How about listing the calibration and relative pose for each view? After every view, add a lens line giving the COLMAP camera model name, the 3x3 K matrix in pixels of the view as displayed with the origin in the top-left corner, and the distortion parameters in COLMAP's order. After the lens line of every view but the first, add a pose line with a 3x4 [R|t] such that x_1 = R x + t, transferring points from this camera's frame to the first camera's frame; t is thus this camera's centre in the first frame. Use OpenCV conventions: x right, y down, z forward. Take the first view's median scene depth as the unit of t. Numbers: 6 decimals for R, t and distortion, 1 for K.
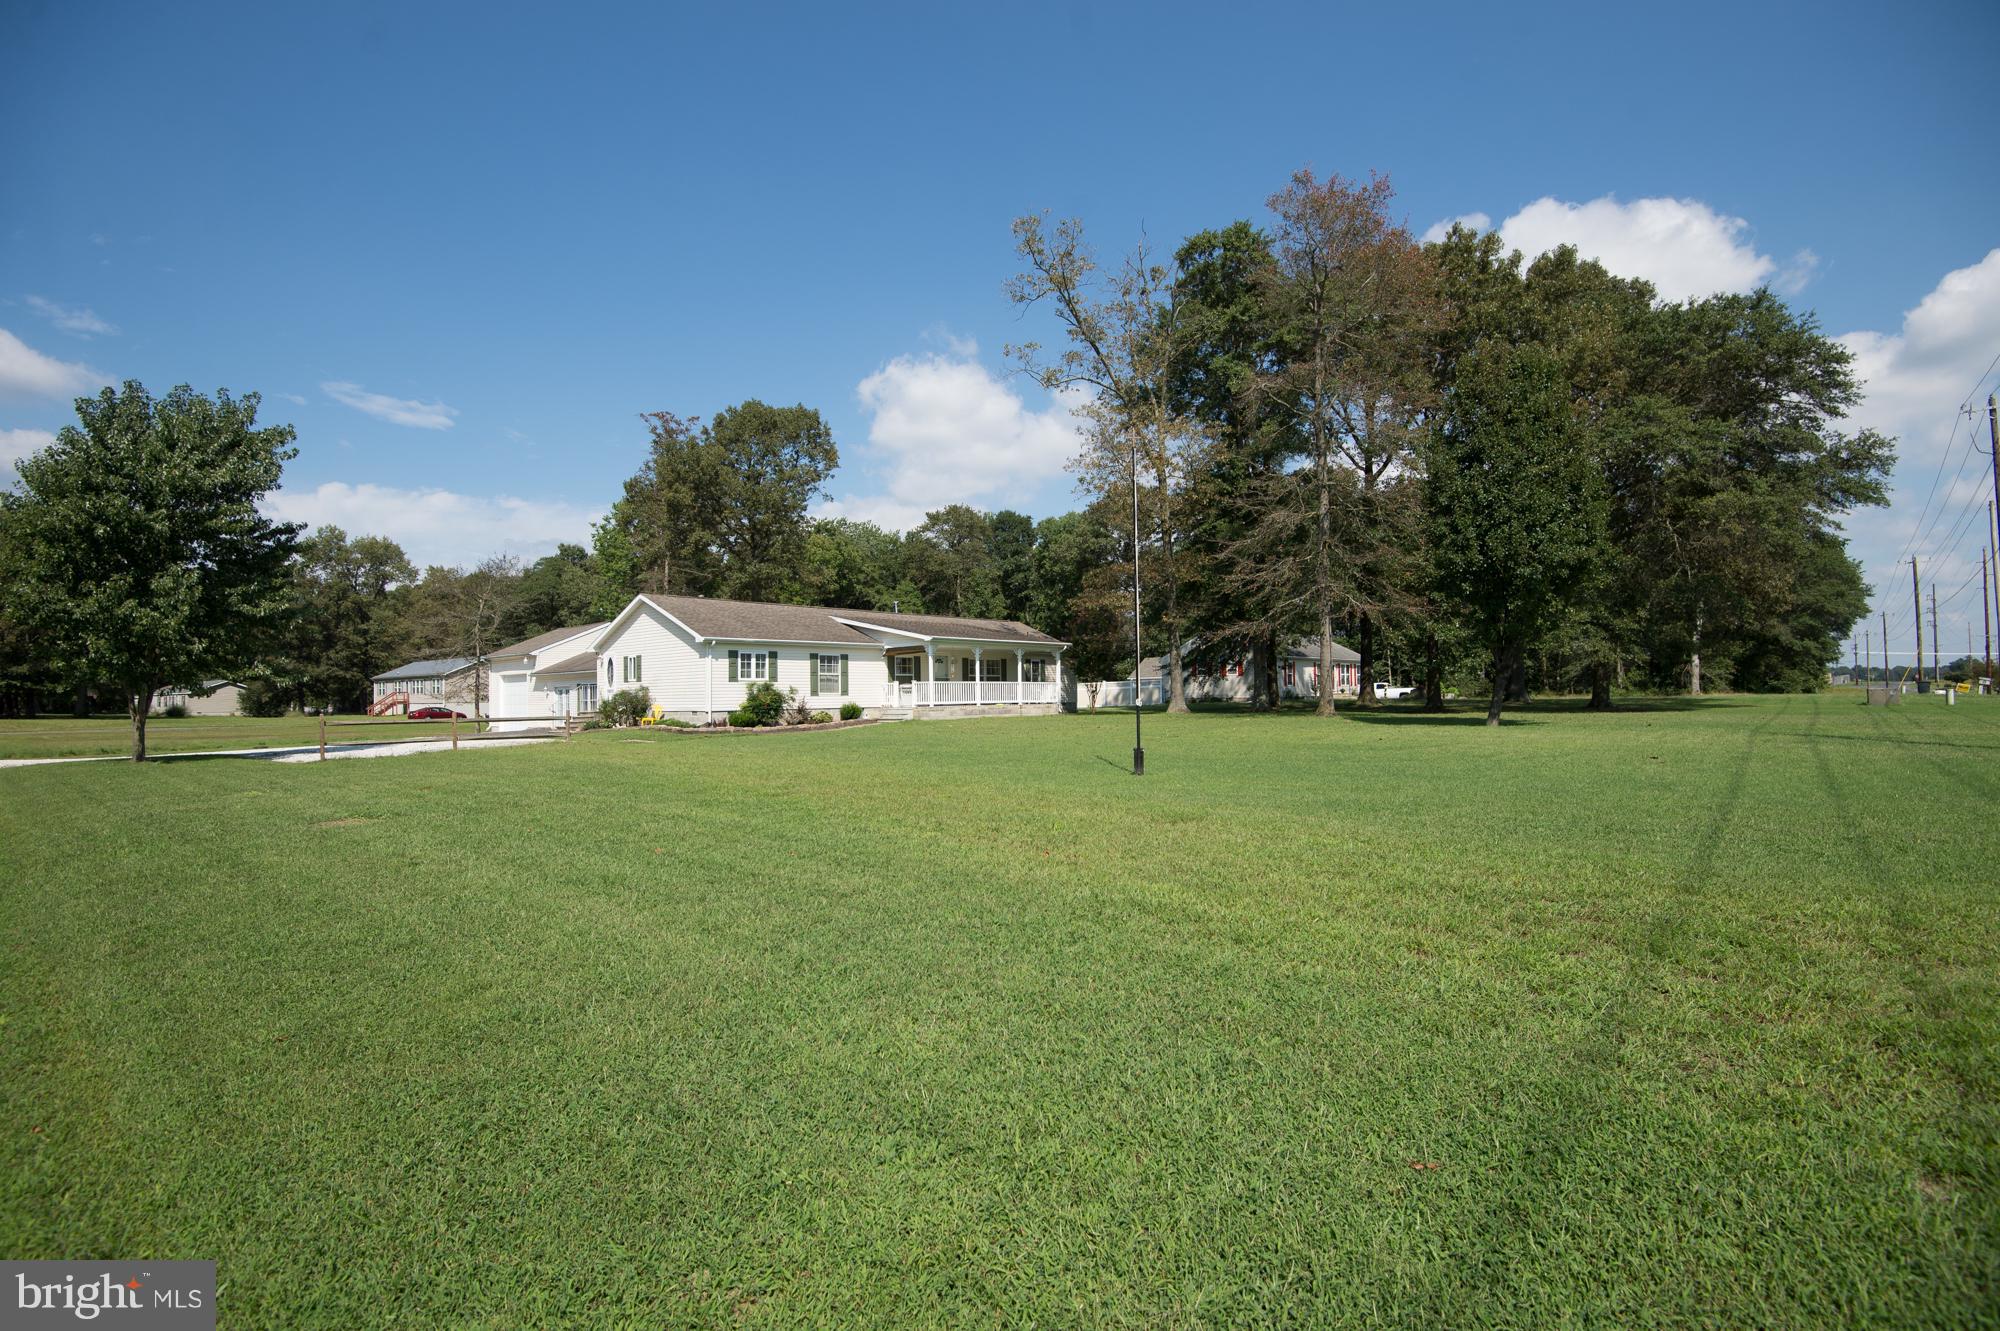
lens RADIAL K [[907.1, 0, 974.2], [0, 907.1, 669.9], [0, 0, 1]] dist [0.021212, -0.010099]
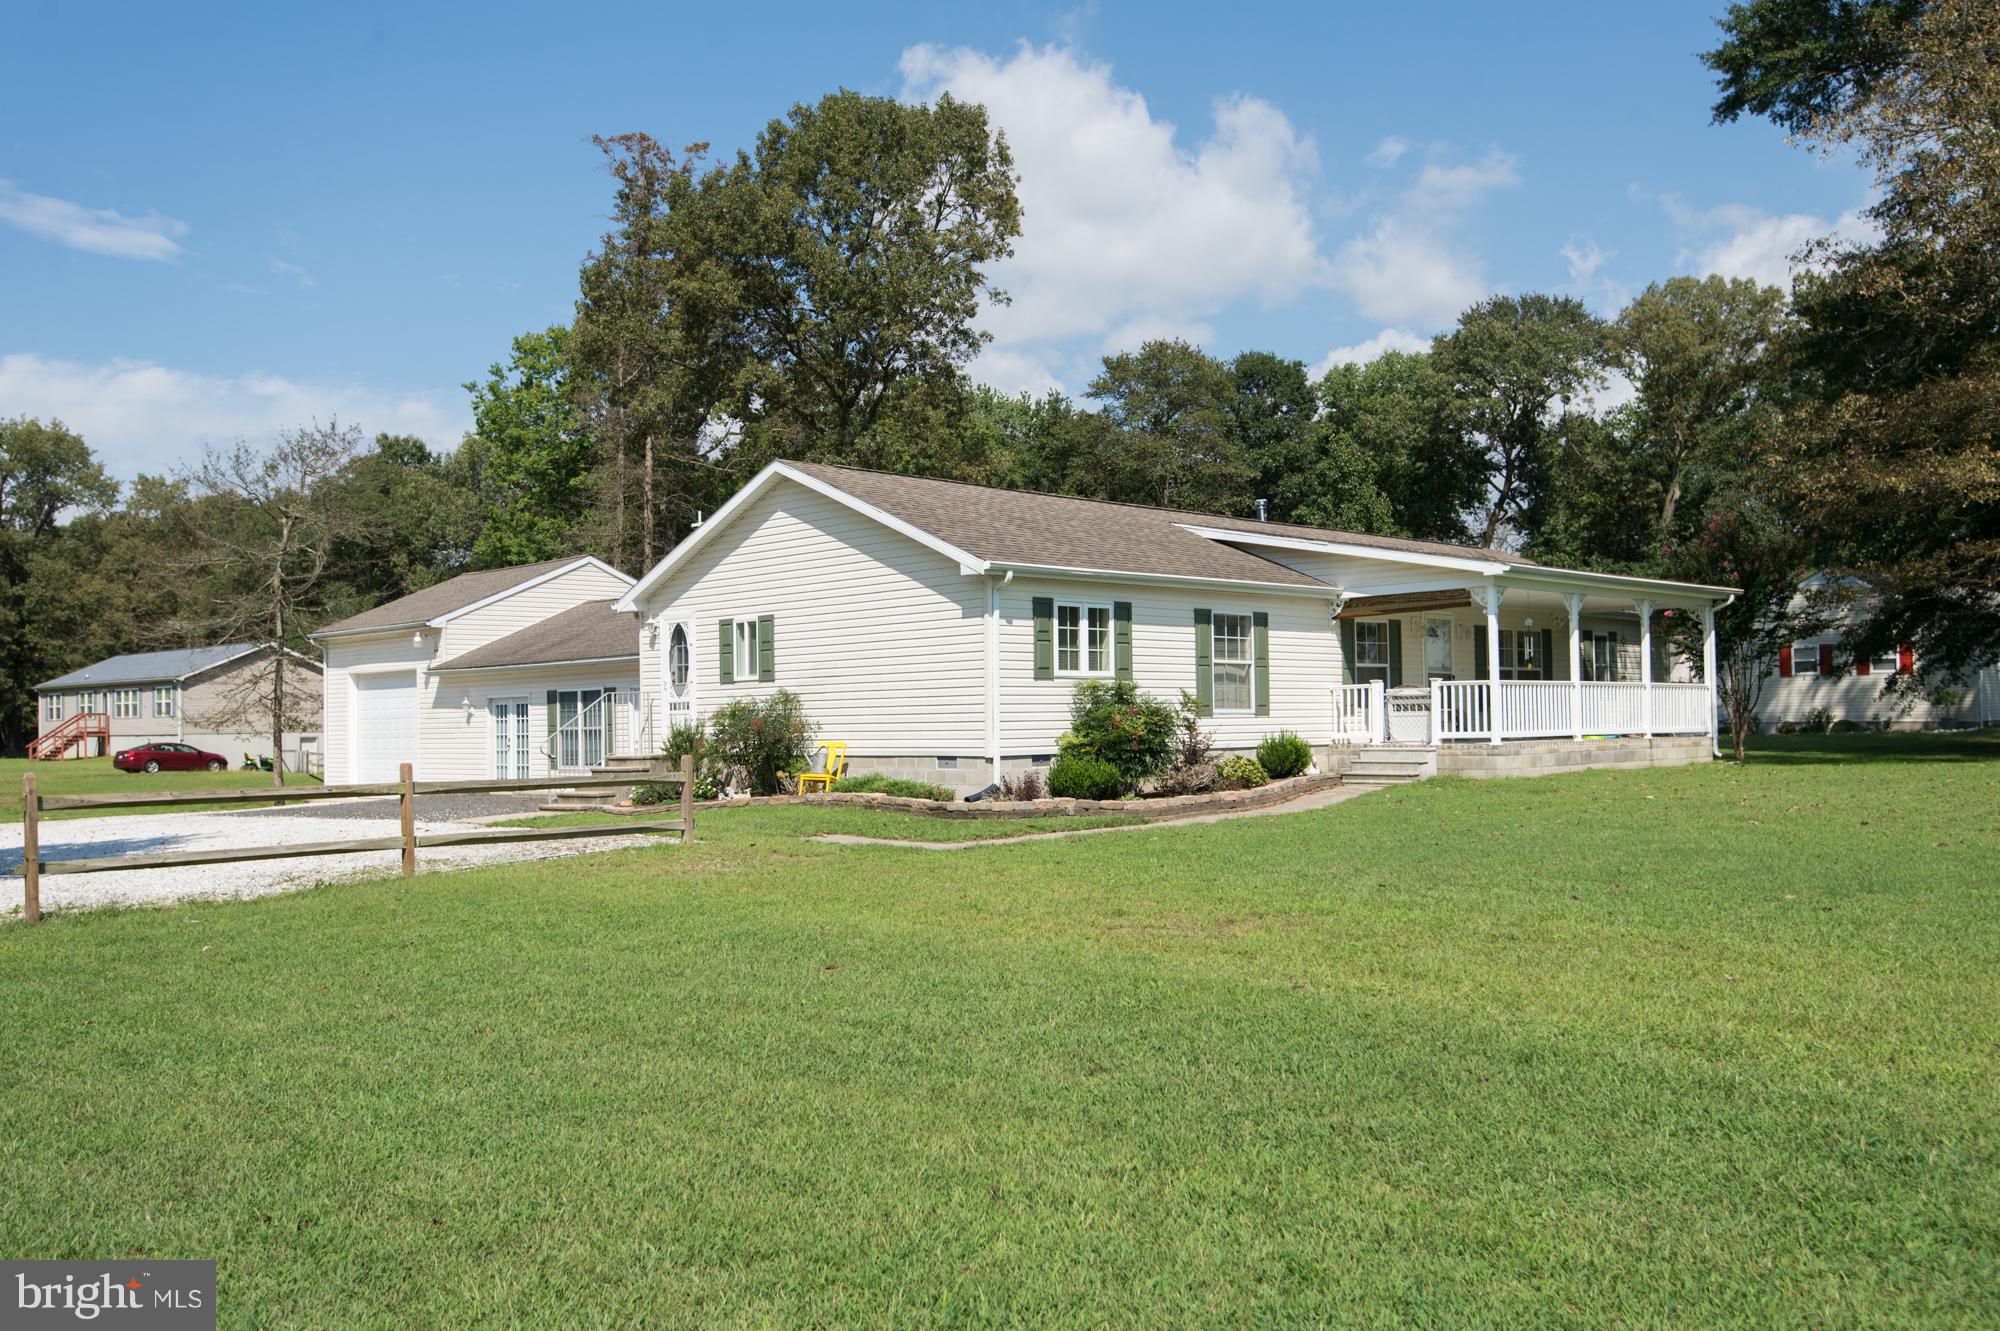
lens RADIAL K [[1619.7, 0, 983.5], [0, 1619.7, 668.0], [0, 0, 1]] dist [0.014841, 0.030402]
pose [[0.998989, -0.003514, -0.044828, -0.135836], [0.003353, 0.999988, -0.003652, 0.005558], [0.044840, 0.003498, 0.998988, 0.164745]]
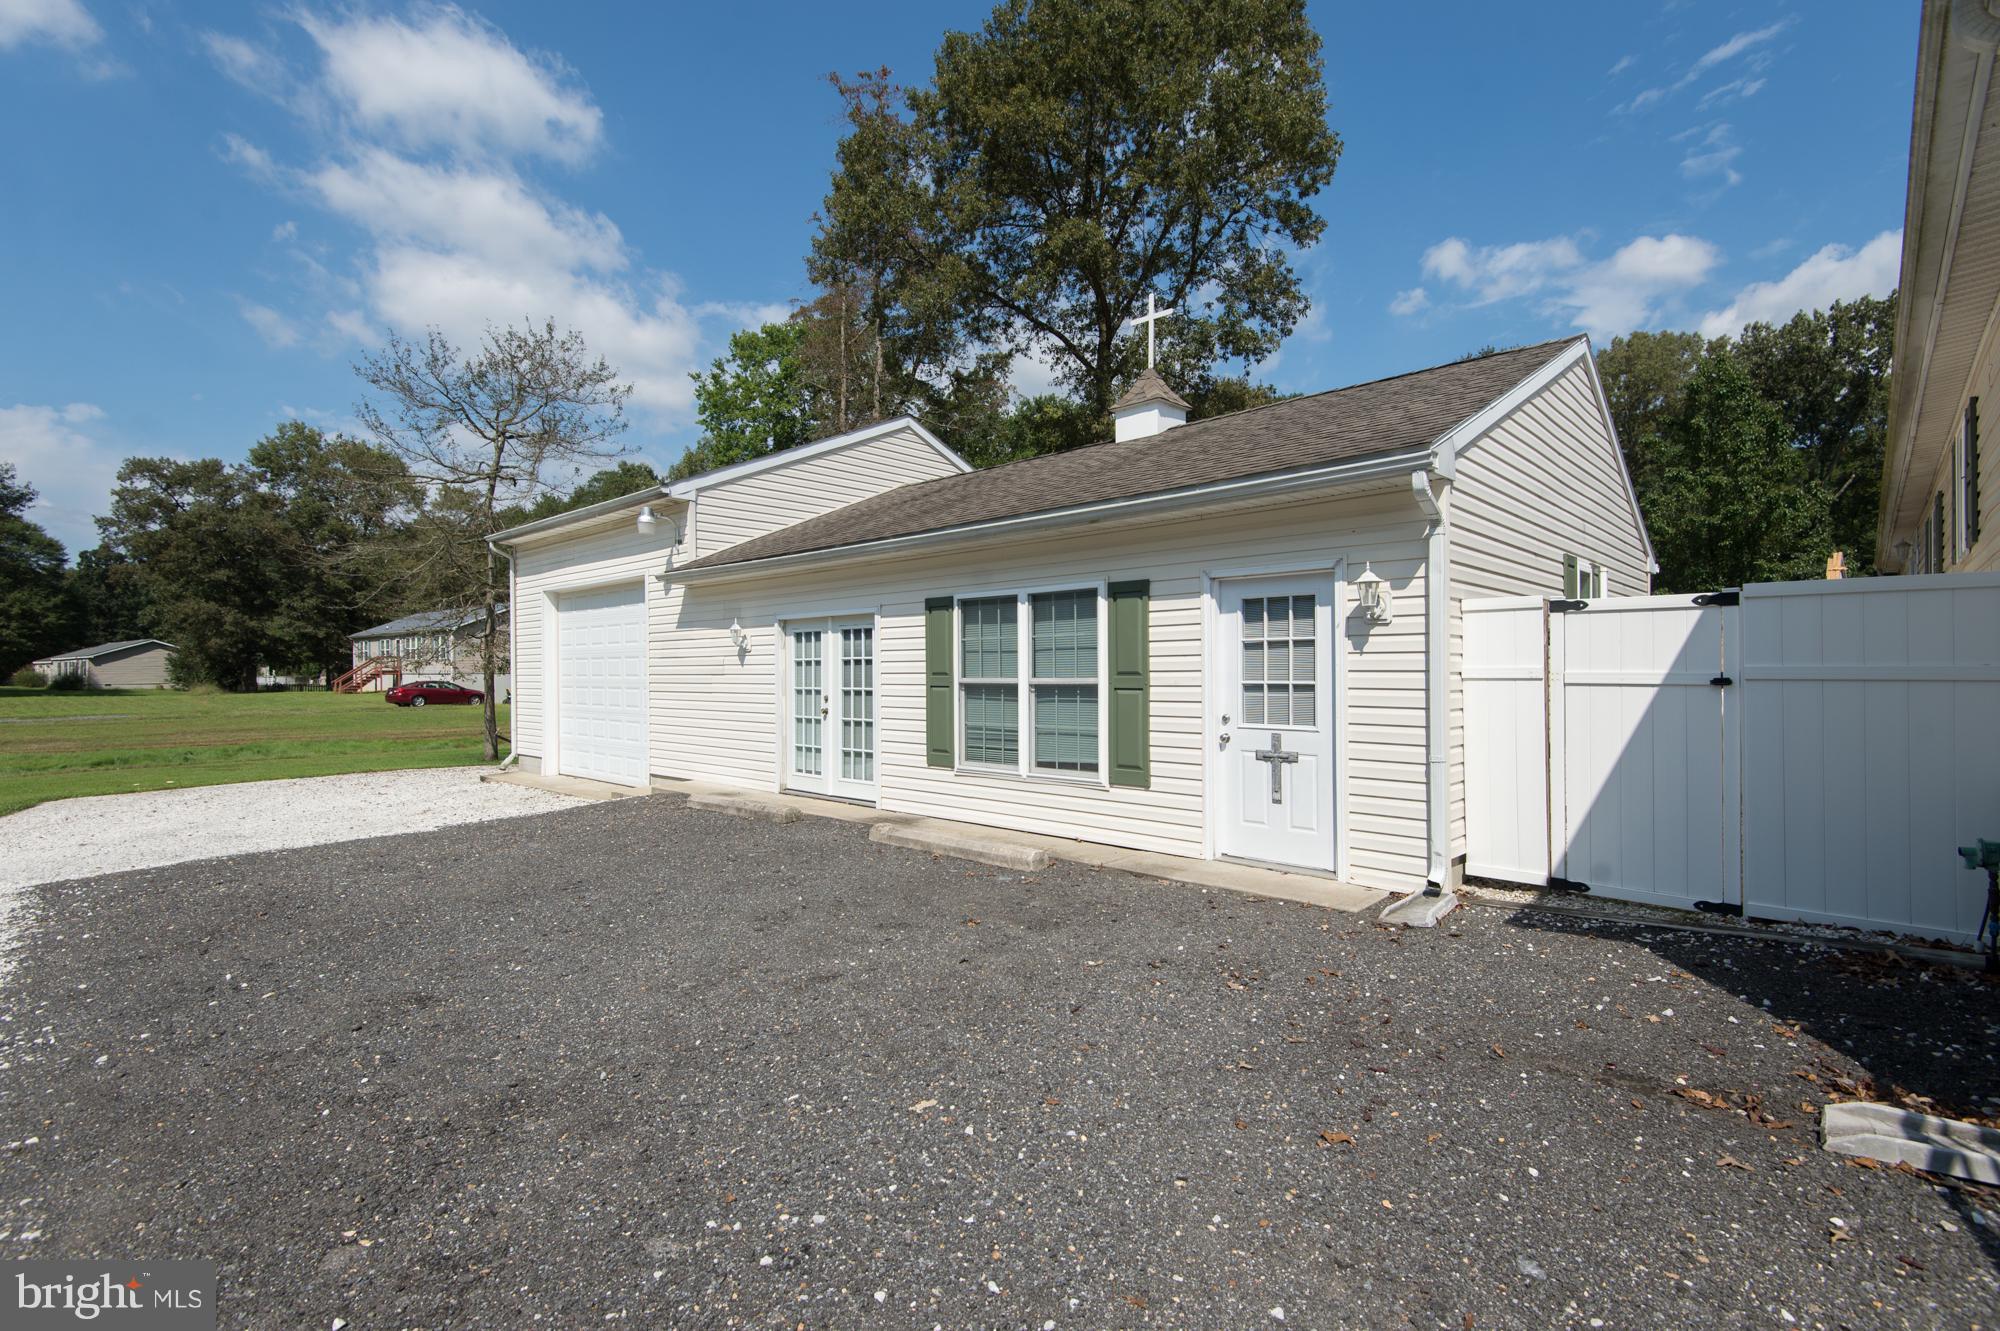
lens RADIAL K [[907.1, 0, 1012.1], [0, 907.1, 663.2], [0, 0, 1]] dist [0.021212, -0.010099]
pose [[0.999971, 0.007628, -0.000047, -0.294203], [-0.007625, 0.999718, 0.022499, 0.017767], [0.000218, -0.022498, 0.999747, 0.562069]]
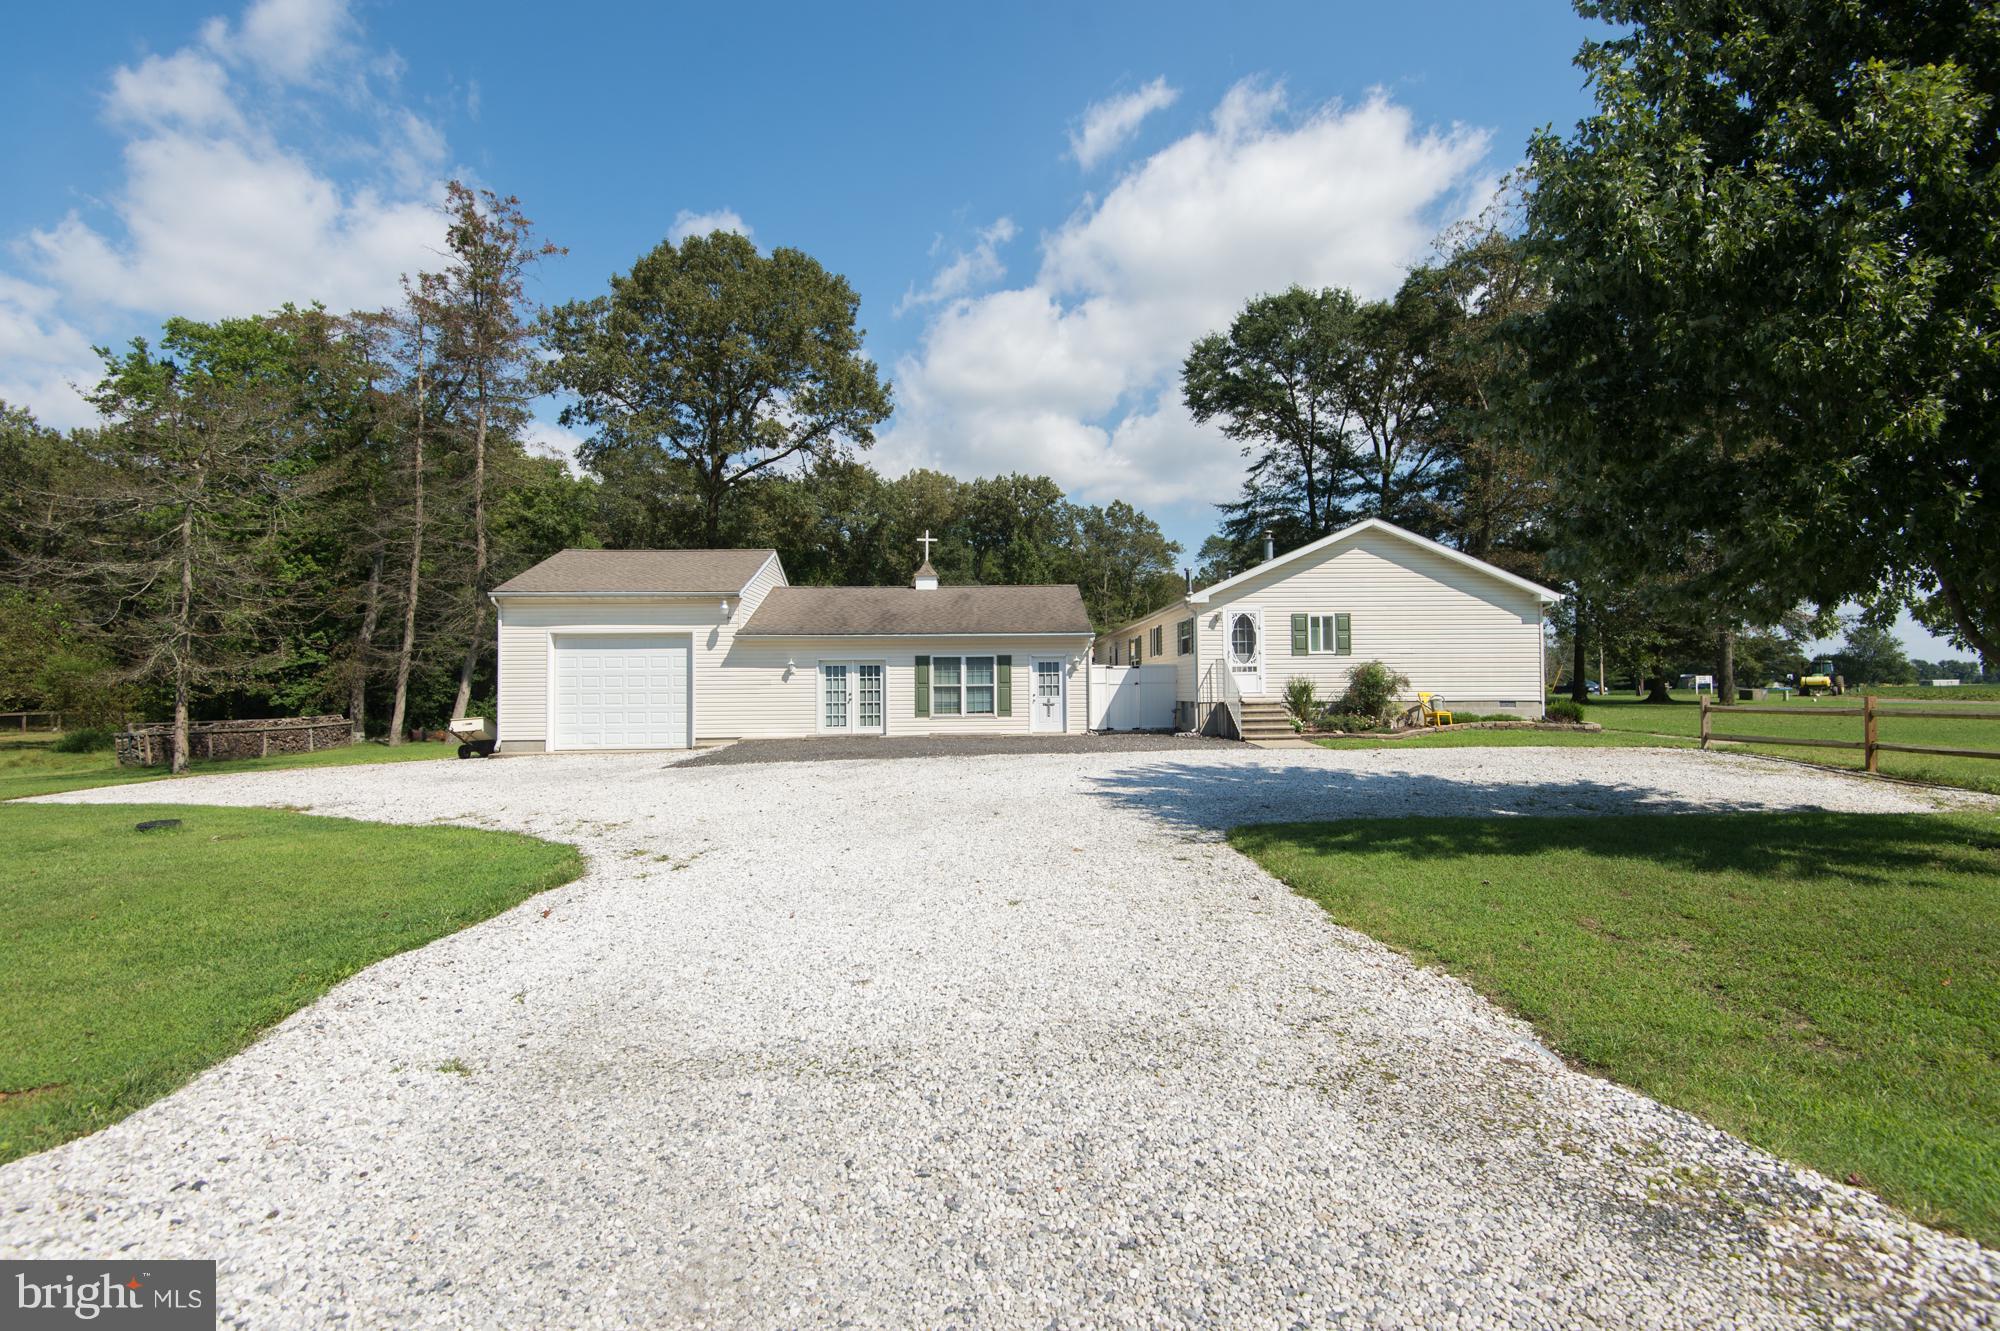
lens RADIAL K [[907.1, 0, 985.9], [0, 907.1, 675.0], [0, 0, 1]] dist [0.021212, -0.010099]
pose [[0.714628, 0.009855, 0.699435, -0.560480], [-0.021153, 0.999748, 0.007525, 0.015401], [-0.699185, -0.020173, 0.714656, 0.404925]]
